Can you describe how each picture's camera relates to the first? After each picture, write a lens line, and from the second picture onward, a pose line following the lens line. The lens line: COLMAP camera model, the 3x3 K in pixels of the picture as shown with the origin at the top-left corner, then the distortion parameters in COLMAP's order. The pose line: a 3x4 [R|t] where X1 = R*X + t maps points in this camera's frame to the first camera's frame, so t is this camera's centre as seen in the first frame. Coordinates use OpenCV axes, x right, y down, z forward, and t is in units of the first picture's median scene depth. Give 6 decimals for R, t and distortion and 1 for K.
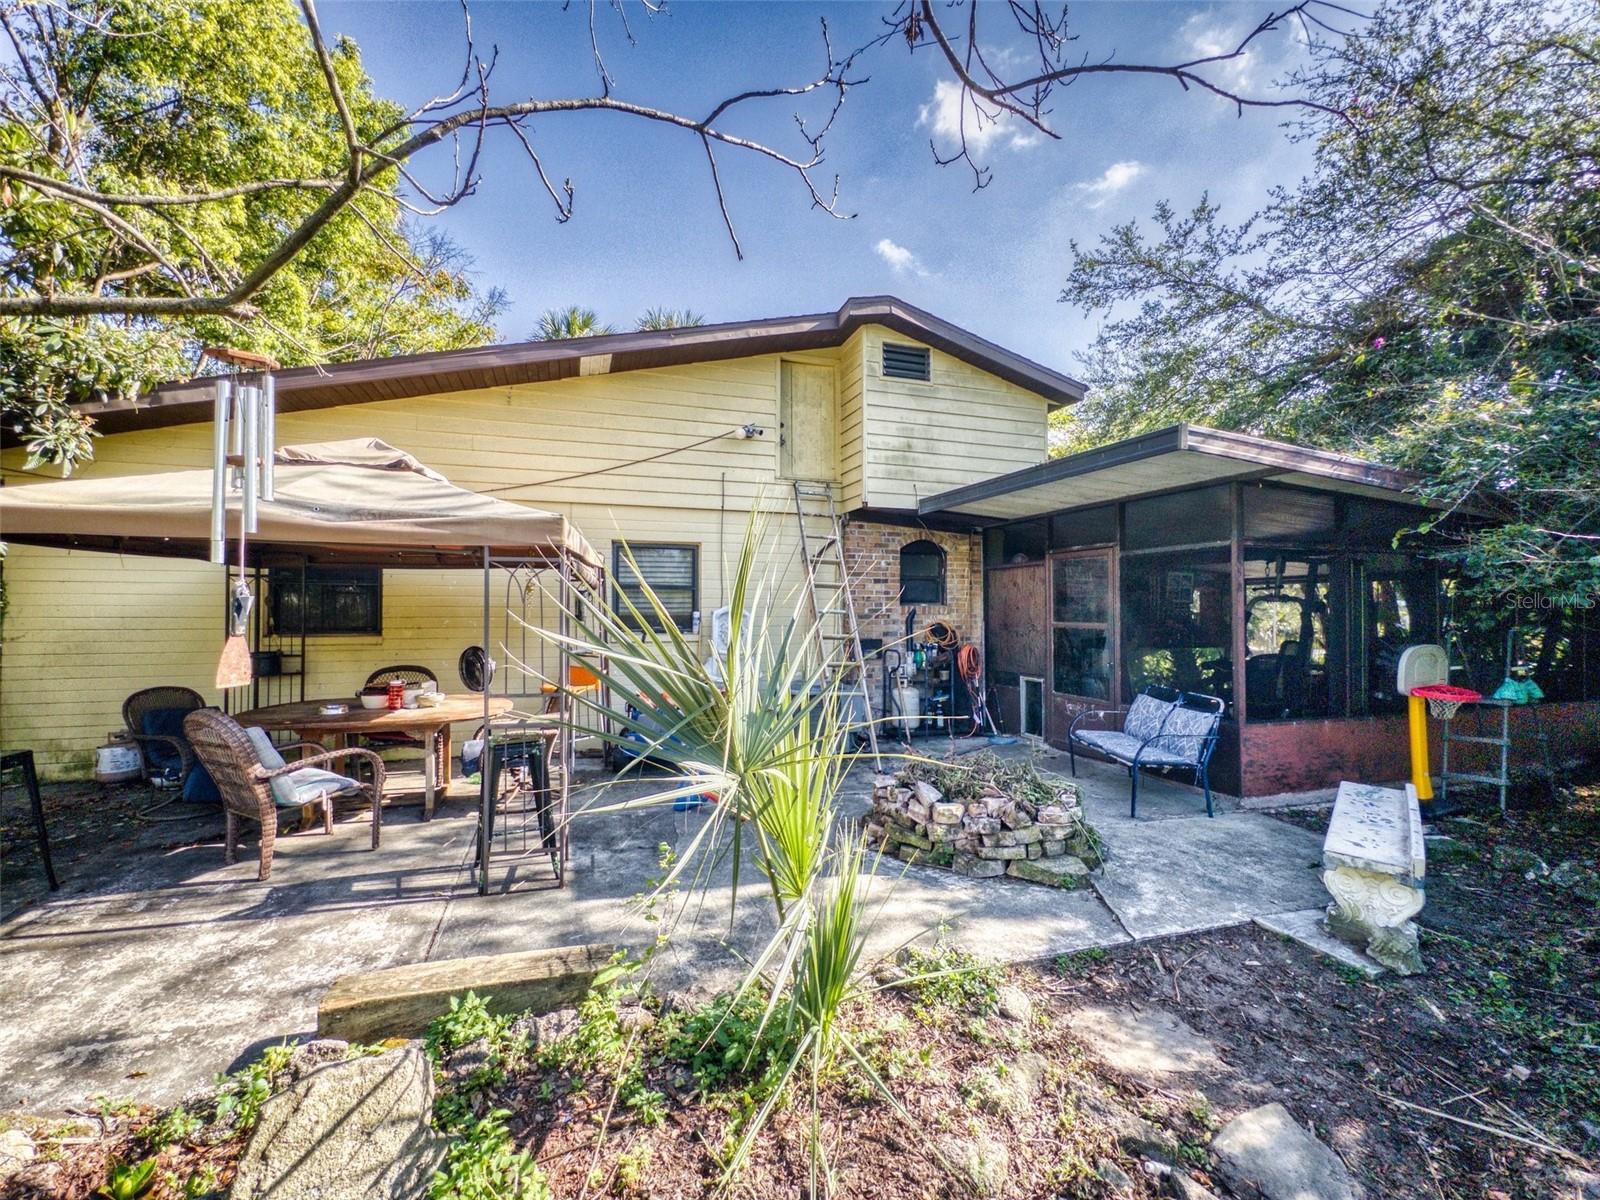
lens RADIAL K [[686.5, 0, 789.4], [0, 686.5, 595.6], [0, 0, 1]] dist [0.002700, 0.000293]
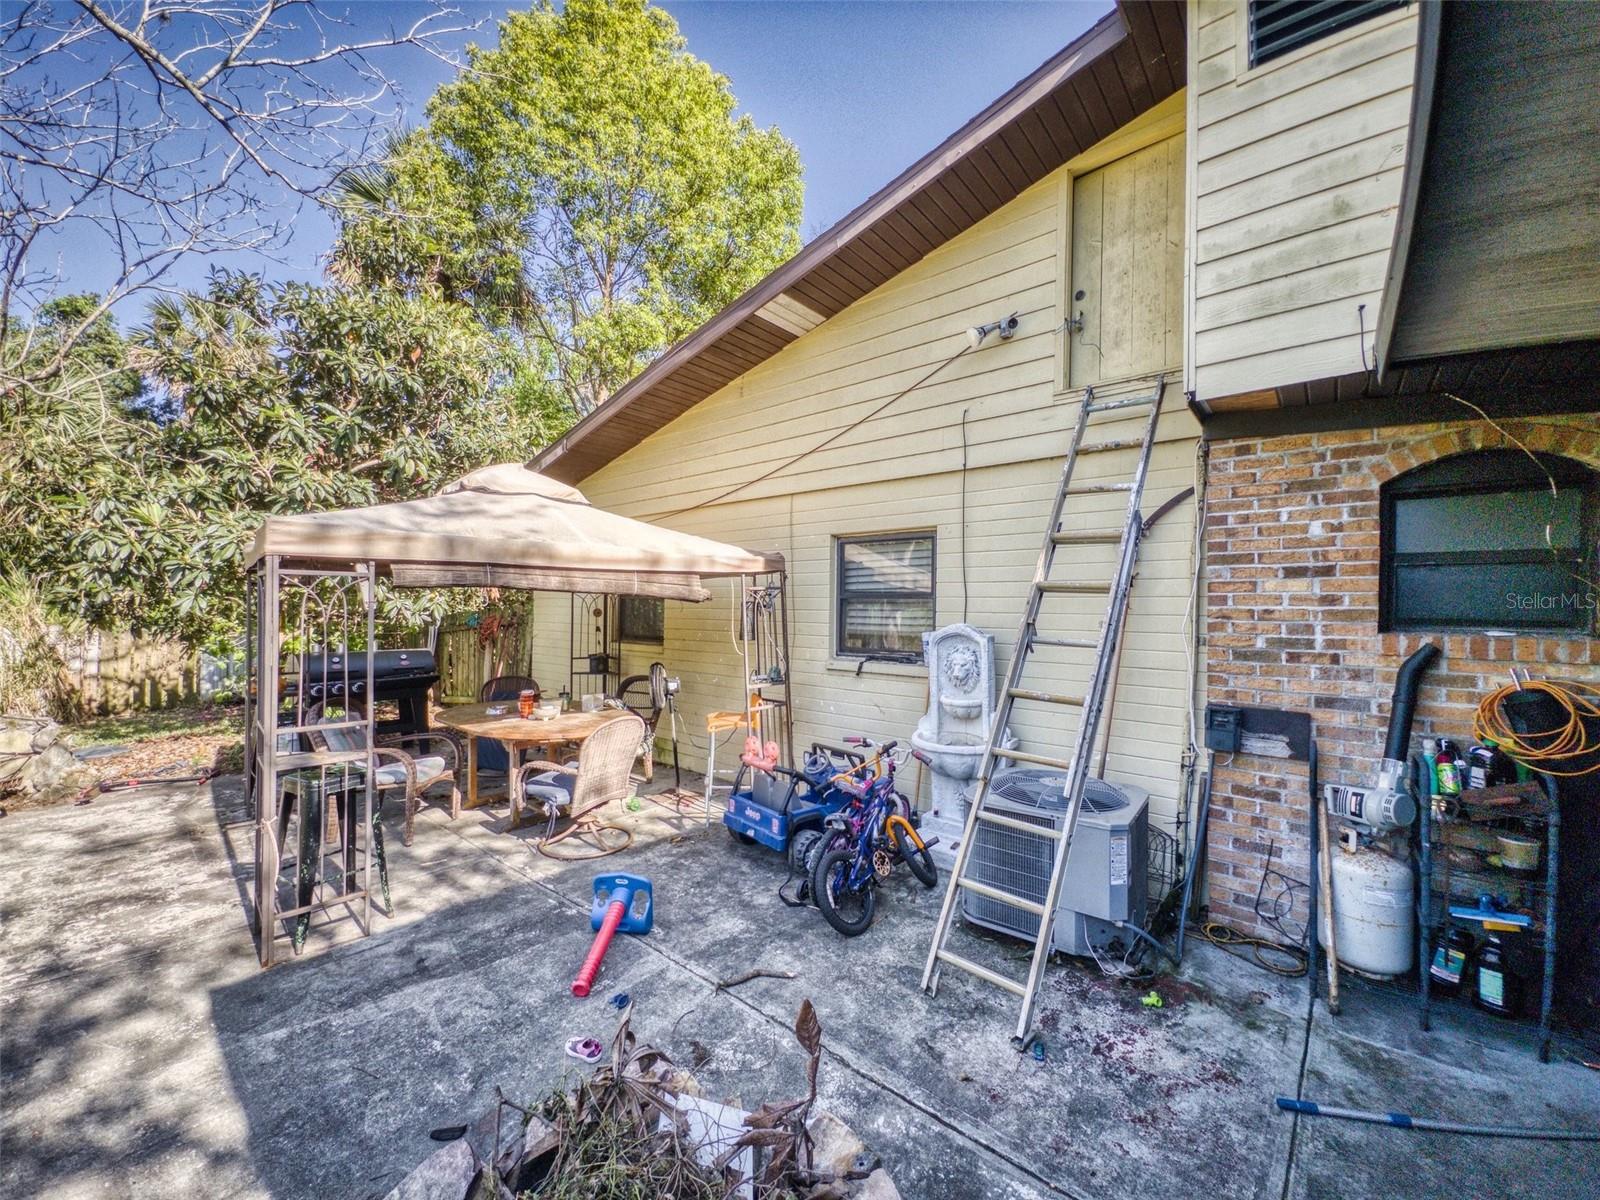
lens RADIAL K [[637.5, 0, 789.9], [0, 637.5, 602.6], [0, 0, 1]] dist [-0.009181, 0.001724]
pose [[0.519868, -0.007293, -0.854215, 0.311582], [-0.002086, 0.999950, -0.009807, 0.001539], [0.854244, 0.006880, 0.519827, 0.566819]]
